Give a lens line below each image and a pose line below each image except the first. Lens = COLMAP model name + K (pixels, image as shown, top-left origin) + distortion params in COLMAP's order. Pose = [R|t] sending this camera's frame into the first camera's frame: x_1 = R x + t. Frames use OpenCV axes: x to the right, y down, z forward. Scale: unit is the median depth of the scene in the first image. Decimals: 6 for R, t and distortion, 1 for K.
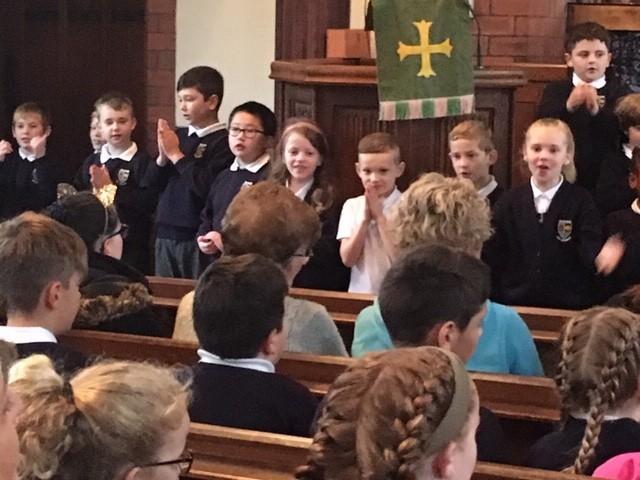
lens RADIAL K [[1770.6, 0, 320.0], [0, 1770.6, 240.0], [0, 0, 1]] dist [-0.039837, 0.321878]
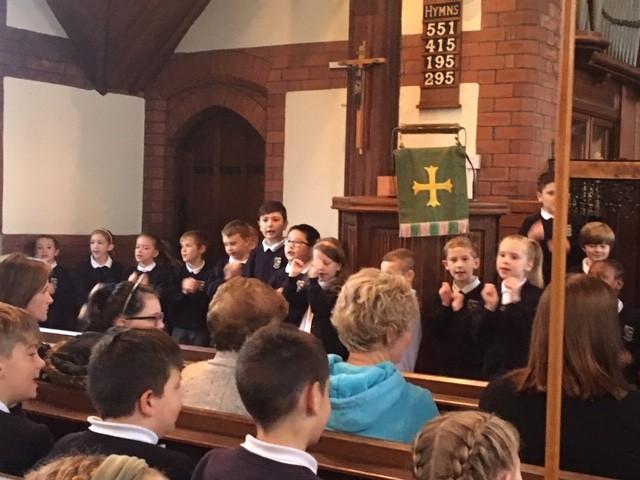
lens RADIAL K [[1036.6, 0, 320.0], [0, 1036.6, 240.0], [0, 0, 1]] dist [0.049618, 0.053394]
pose [[0.993656, 0.012534, -0.111758, 0.062956], [-0.020875, 0.997056, -0.073780, -0.003672], [0.110504, 0.075645, 0.990993, 0.183365]]
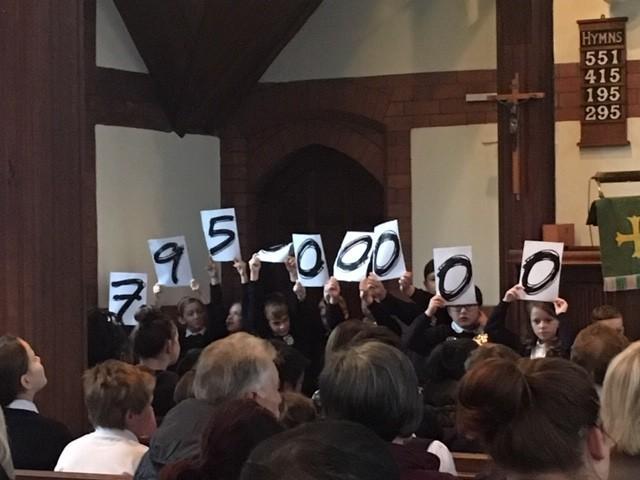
lens RADIAL K [[1770.6, 0, 320.0], [0, 1770.6, 240.0], [0, 0, 1]] dist [-0.039837, 0.321878]
pose [[0.999374, -0.030055, -0.018676, -0.153317], [0.027804, 0.993440, -0.110926, 0.035069], [0.021887, 0.110337, 0.993653, -0.324752]]
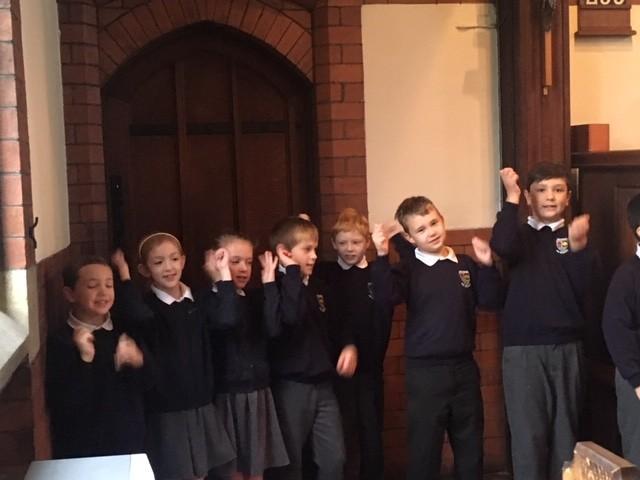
lens RADIAL K [[904.4, 0, 320.0], [0, 904.4, 240.0], [0, 0, 1]] dist [0.030241, 0.155031]
pose [[0.779498, -0.072387, 0.622209, -0.529873], [0.113075, 0.993243, -0.026107, -0.062723], [-0.616115, 0.090706, 0.782416, 0.792542]]
